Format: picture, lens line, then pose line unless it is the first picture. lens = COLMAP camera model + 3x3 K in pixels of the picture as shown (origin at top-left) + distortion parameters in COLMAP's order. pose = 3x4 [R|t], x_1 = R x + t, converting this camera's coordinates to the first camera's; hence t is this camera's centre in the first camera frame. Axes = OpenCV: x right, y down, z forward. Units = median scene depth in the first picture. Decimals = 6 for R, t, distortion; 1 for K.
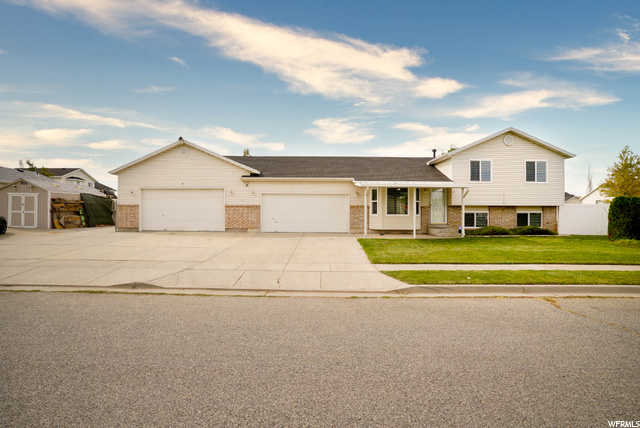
lens RADIAL K [[326.2, 0, 319.9], [0, 326.2, 214.3], [0, 0, 1]] dist [-0.020447, -0.000362]
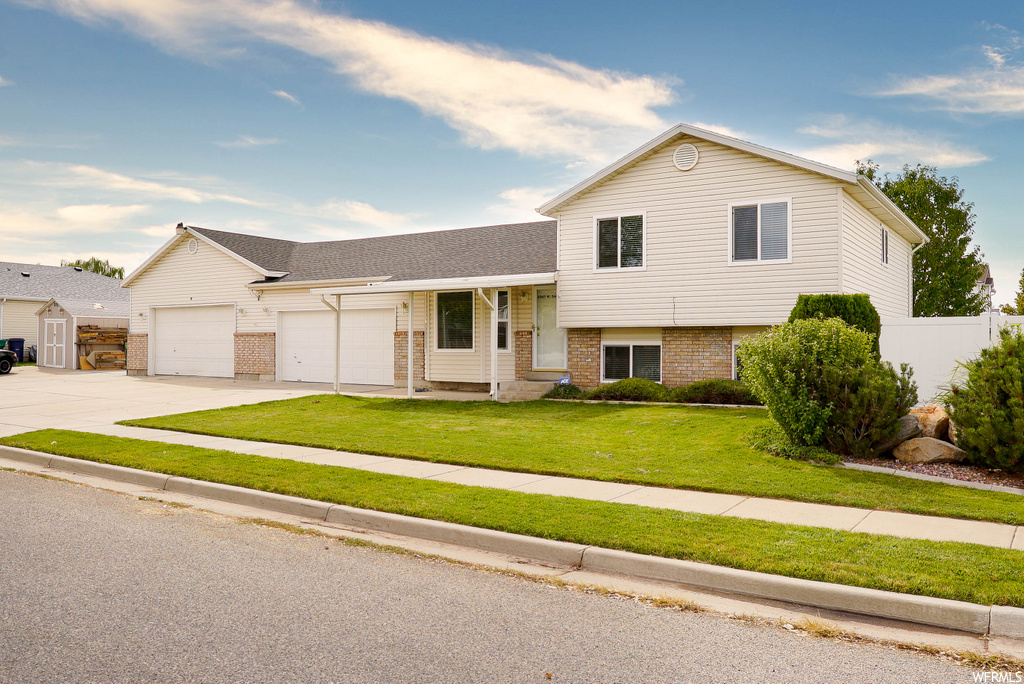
lens RADIAL K [[807.2, 0, 511.0], [0, 807.2, 341.7], [0, 0, 1]] dist [0.005944, 0.002495]
pose [[0.826510, -0.004812, -0.562902, 0.930085], [0.000506, 0.999969, -0.007805, -0.001035], [0.562922, 0.006166, 0.826487, 0.085129]]
